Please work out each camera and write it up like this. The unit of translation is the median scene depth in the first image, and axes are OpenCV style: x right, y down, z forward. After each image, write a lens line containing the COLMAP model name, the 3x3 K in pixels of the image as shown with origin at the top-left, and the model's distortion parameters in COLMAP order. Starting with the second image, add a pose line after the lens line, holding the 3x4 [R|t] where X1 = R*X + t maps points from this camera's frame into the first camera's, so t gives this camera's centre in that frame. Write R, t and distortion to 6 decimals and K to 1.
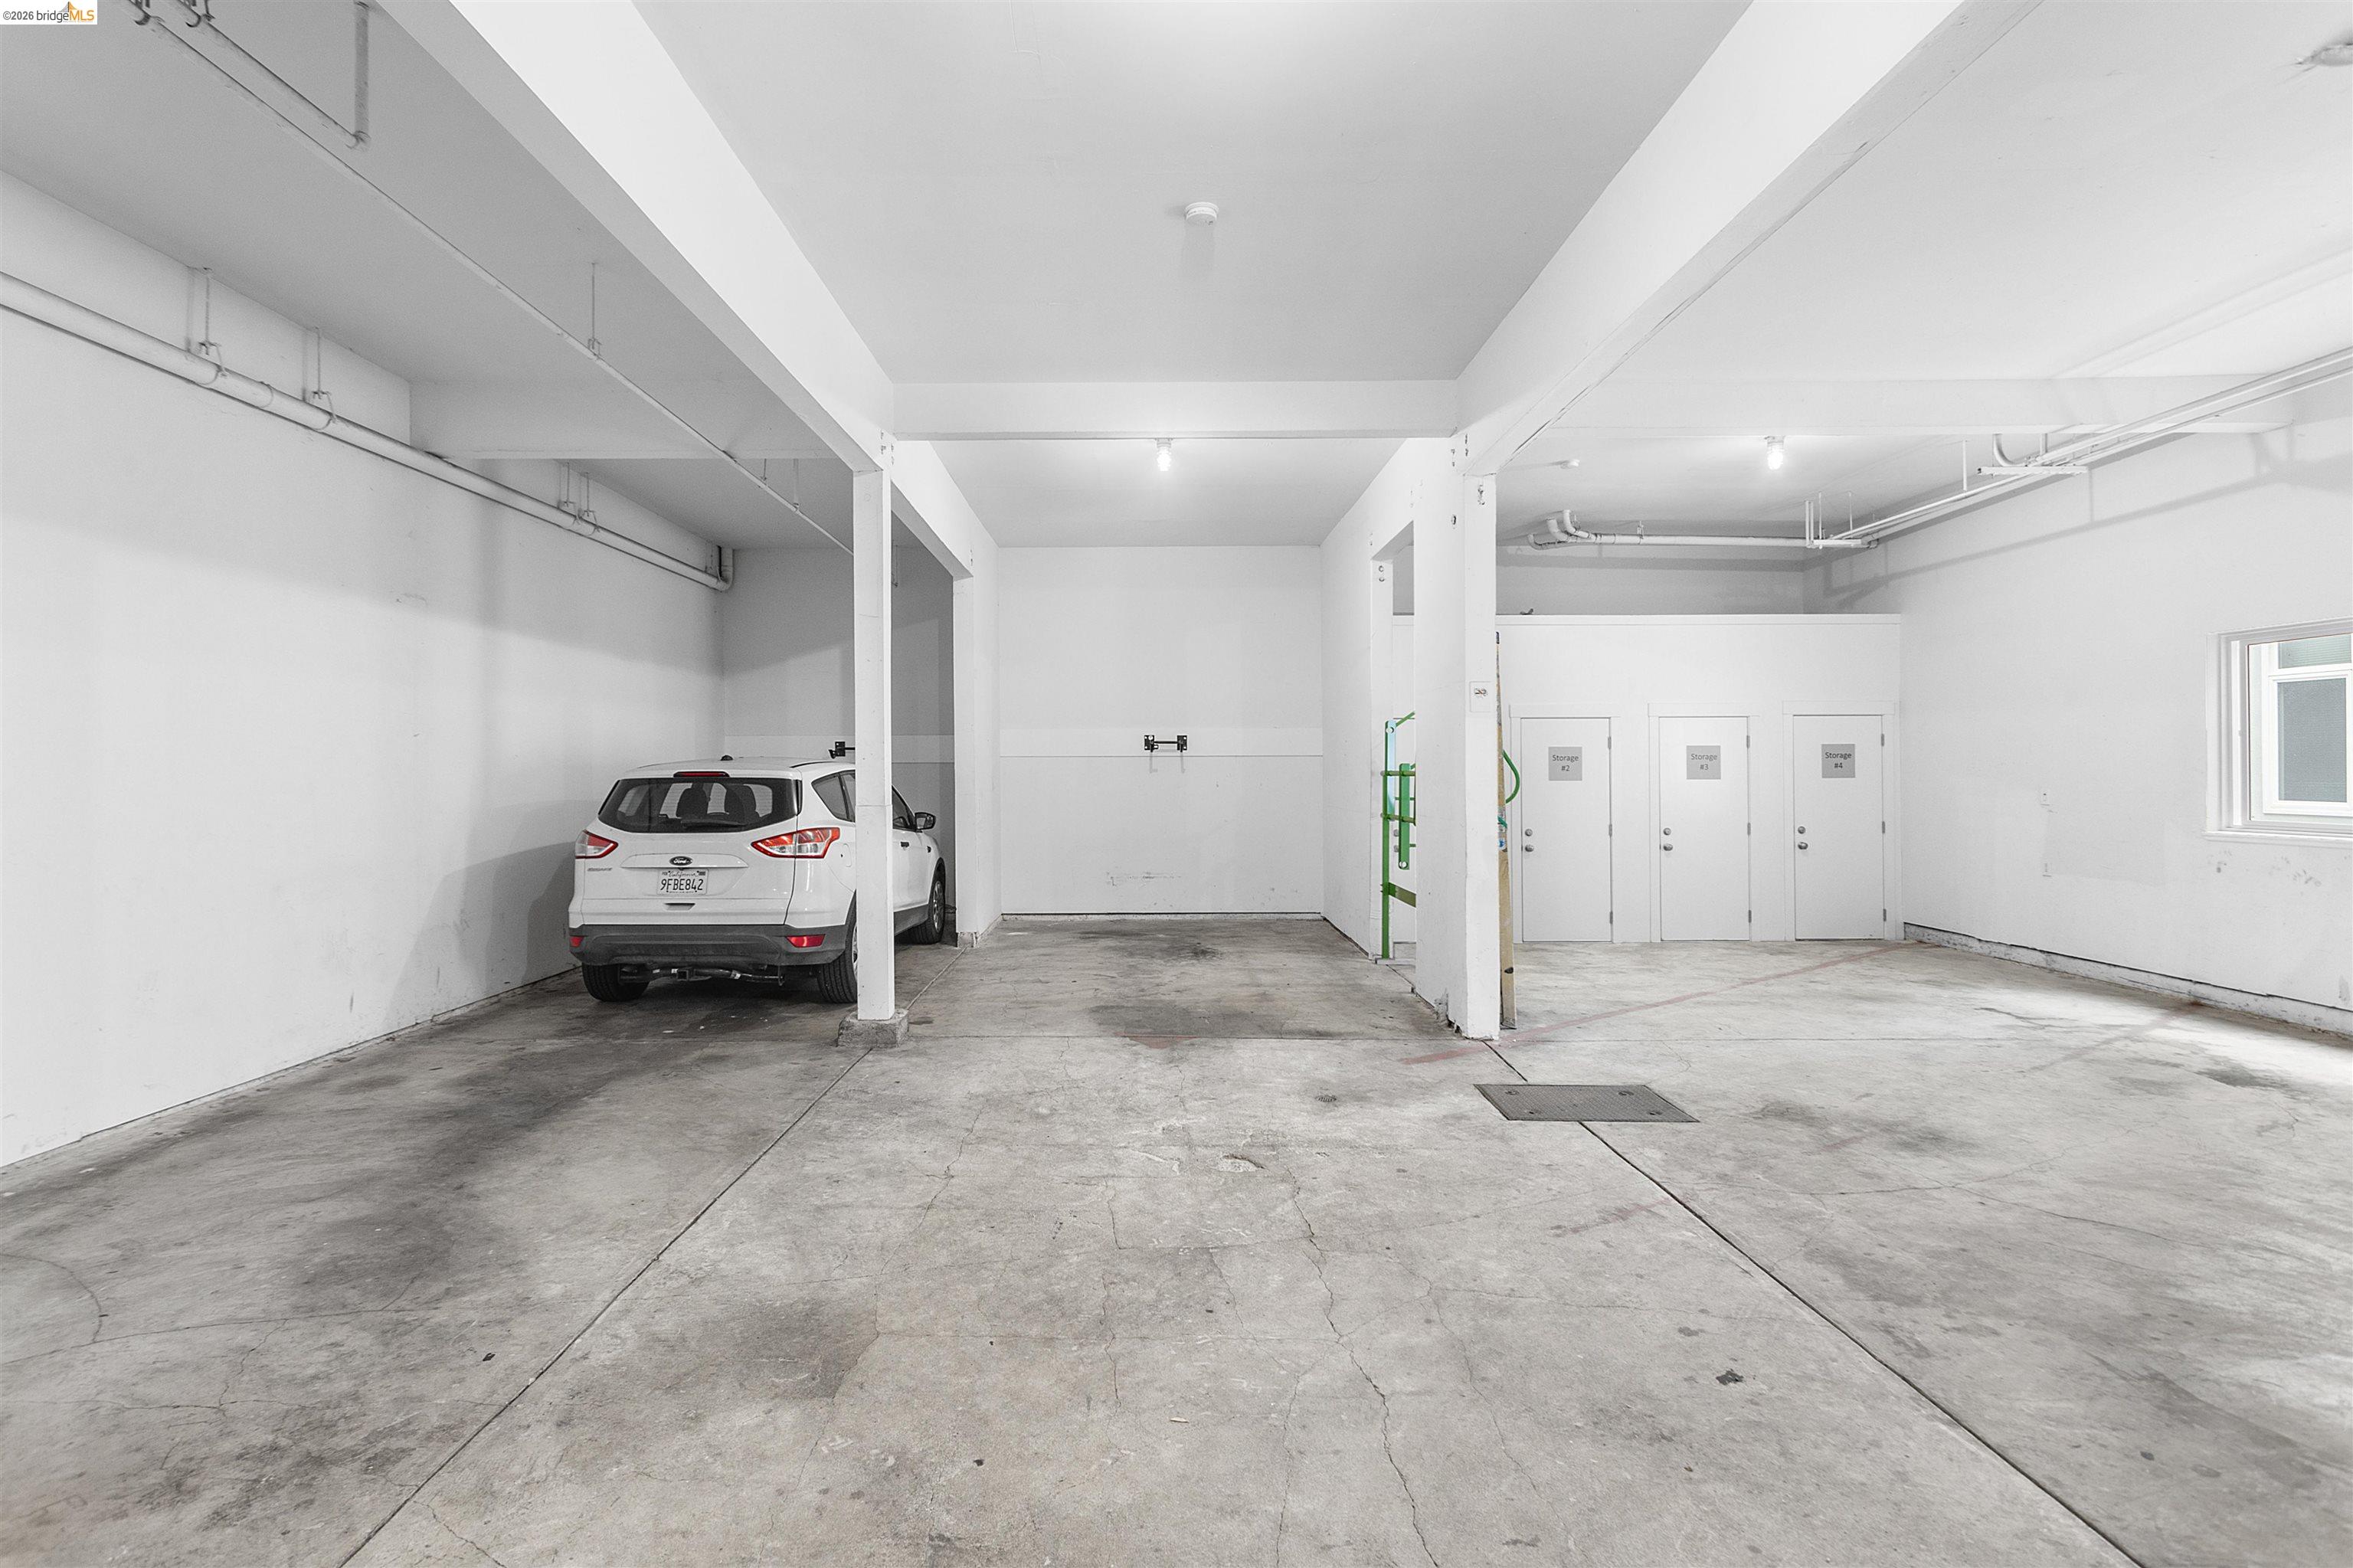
lens RADIAL K [[1160.7, 0, 1174.1], [0, 1160.7, 773.9], [0, 0, 1]] dist [-0.000419, 0.002925]
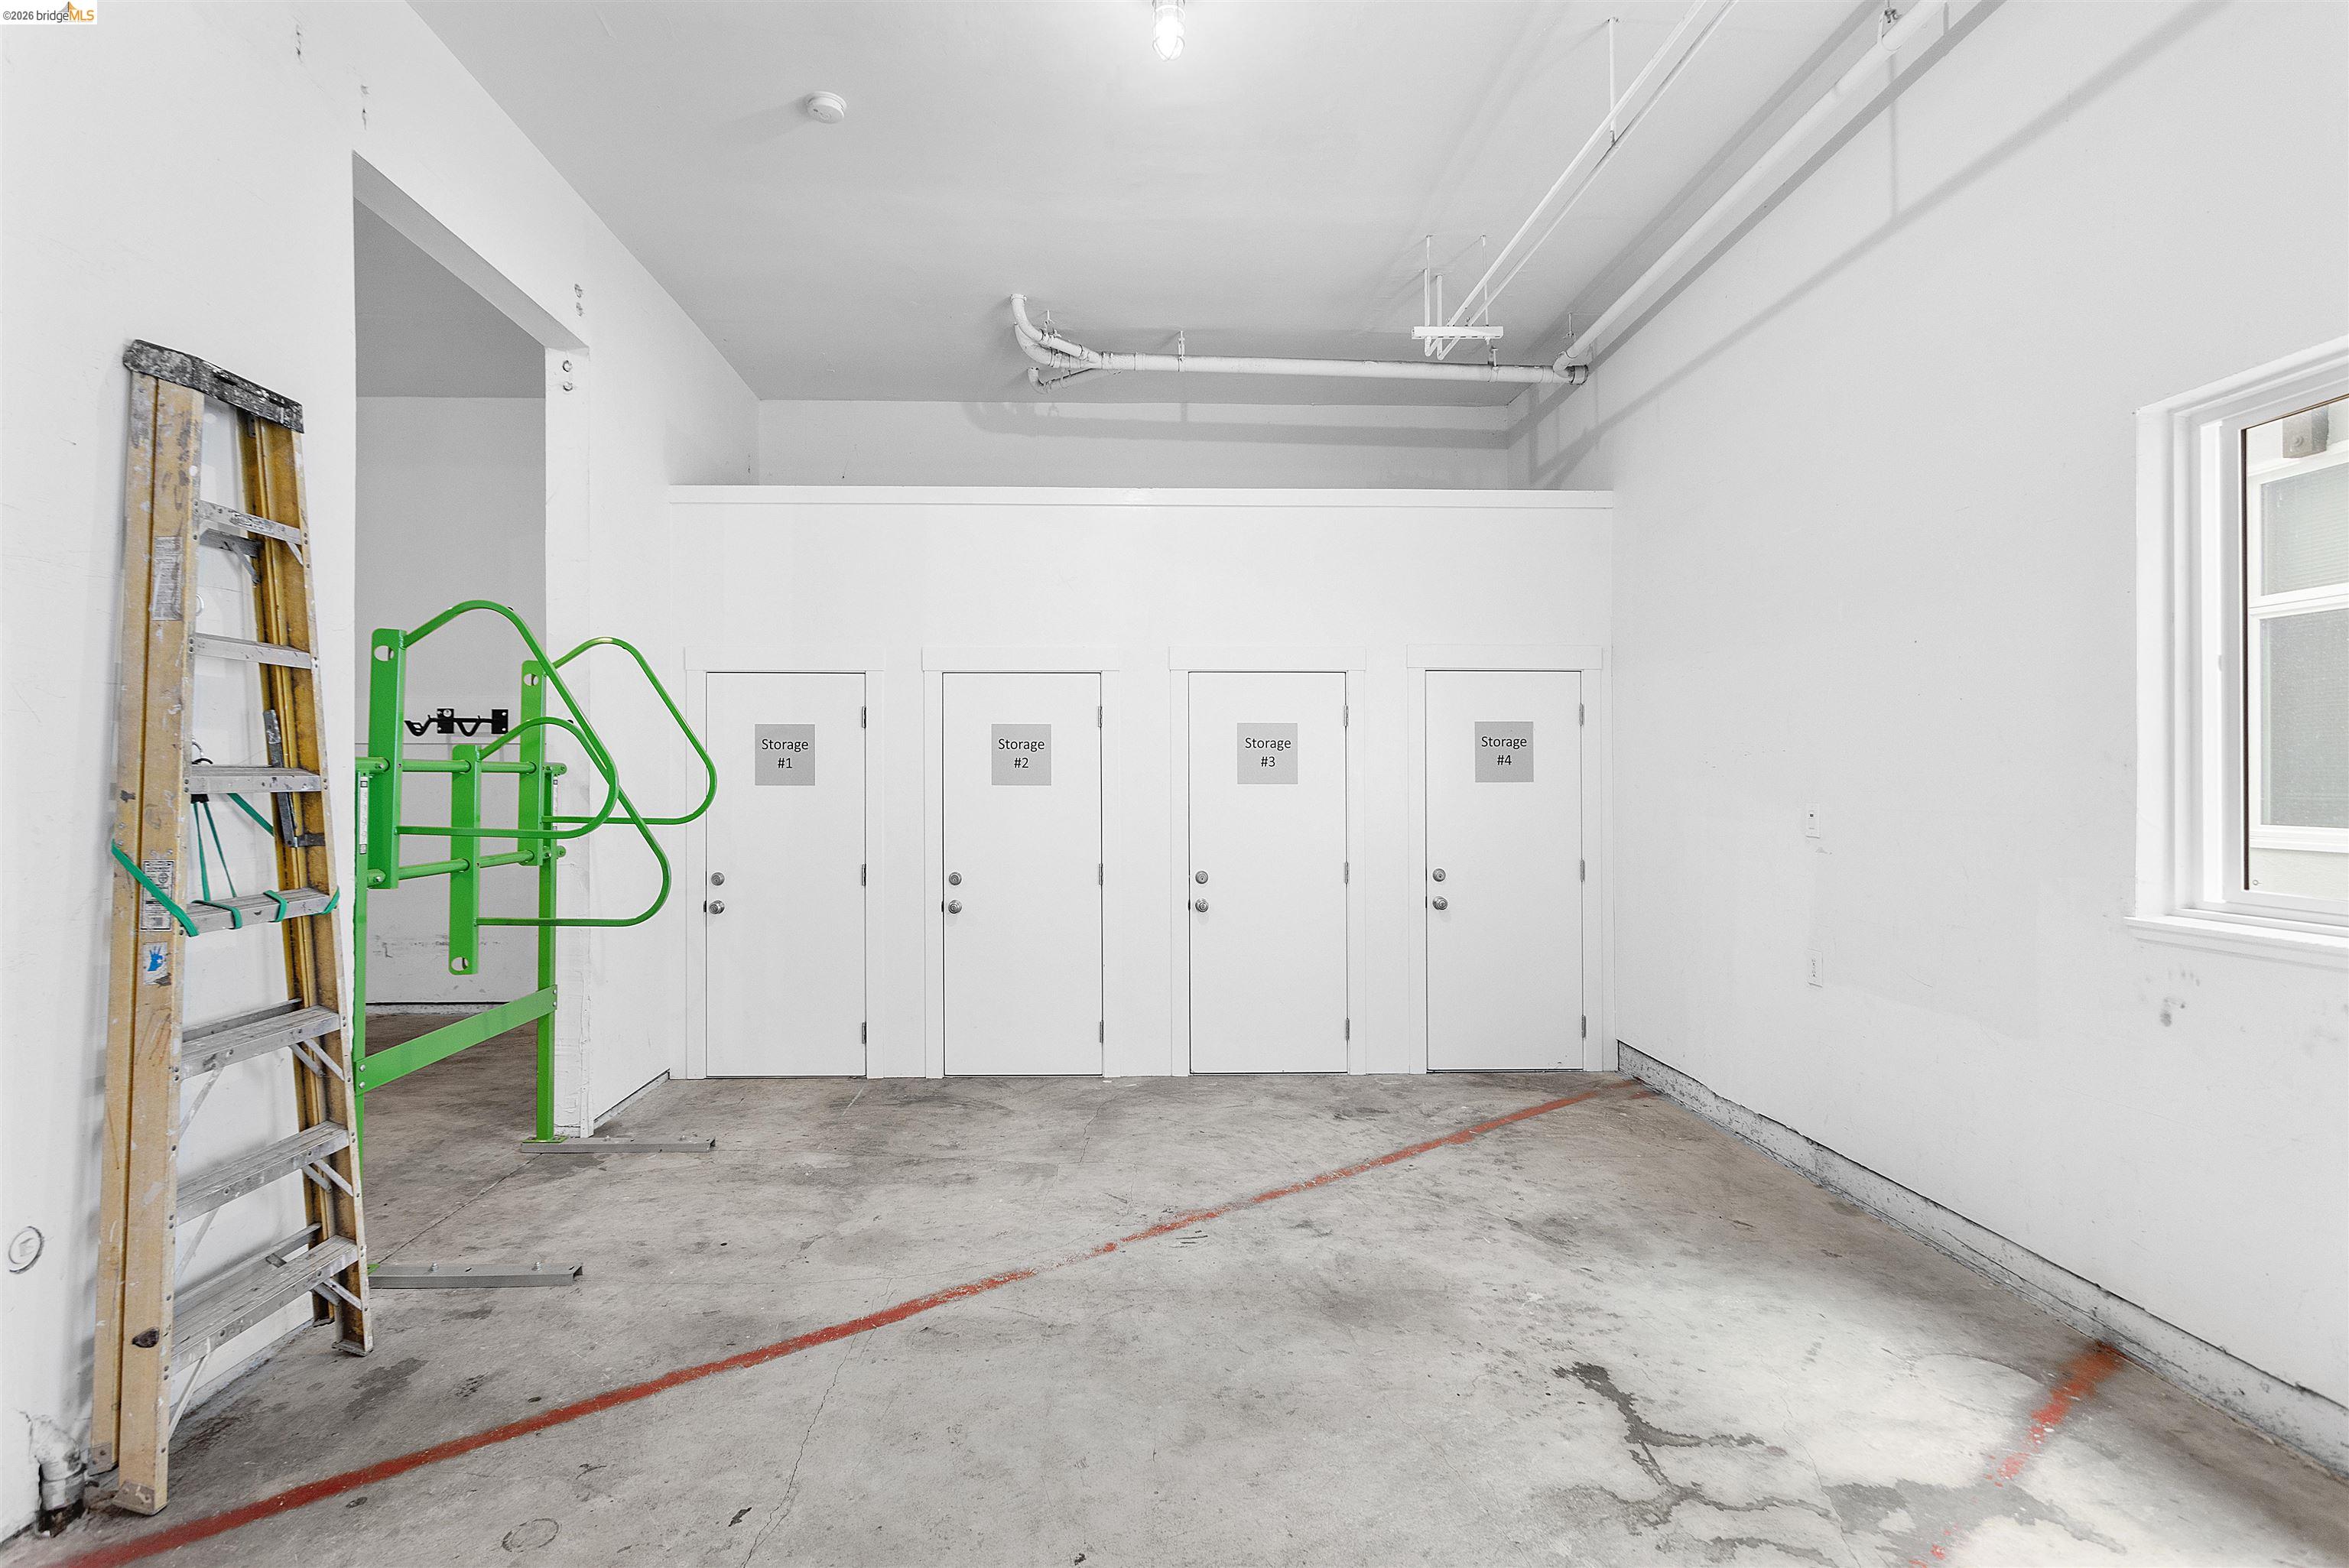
lens RADIAL K [[1172.3, 0, 1174.5], [0, 1172.3, 784.0], [0, 0, 1]] dist [-0.002681, -0.000093]
pose [[0.999338, 0.003630, 0.036204, 0.393691], [-0.003703, 0.999991, 0.001935, 0.003891], [-0.036196, -0.002067, 0.999343, 0.442236]]
